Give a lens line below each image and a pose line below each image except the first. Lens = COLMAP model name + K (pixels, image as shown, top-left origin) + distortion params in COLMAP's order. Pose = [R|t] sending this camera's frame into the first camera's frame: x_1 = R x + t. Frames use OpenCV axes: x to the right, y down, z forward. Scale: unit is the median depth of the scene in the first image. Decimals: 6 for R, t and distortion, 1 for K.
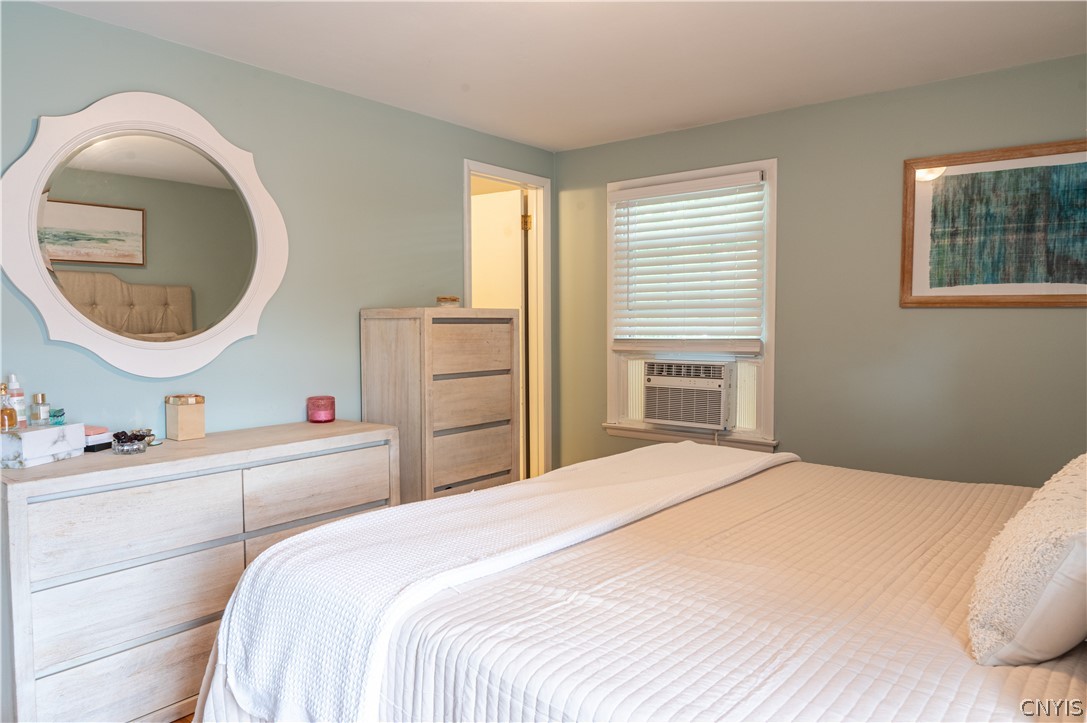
lens RADIAL K [[730.1, 0, 543.9], [0, 730.1, 359.2], [0, 0, 1]] dist [-0.005354, 0.001126]
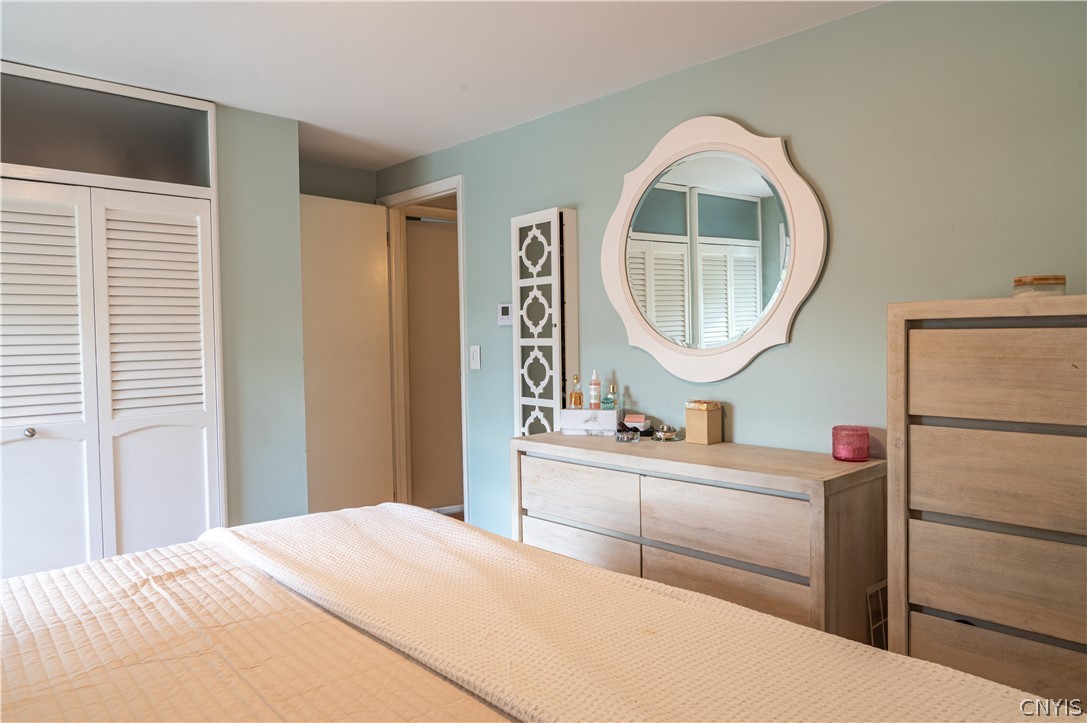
lens RADIAL K [[730.1, 0, 543.9], [0, 730.1, 359.2], [0, 0, 1]] dist [-0.005354, 0.001126]
pose [[-0.137573, 0.038566, -0.989741, 0.524454], [-0.032447, 0.998530, 0.043419, -0.043933], [0.989960, 0.038087, -0.136120, 0.854358]]
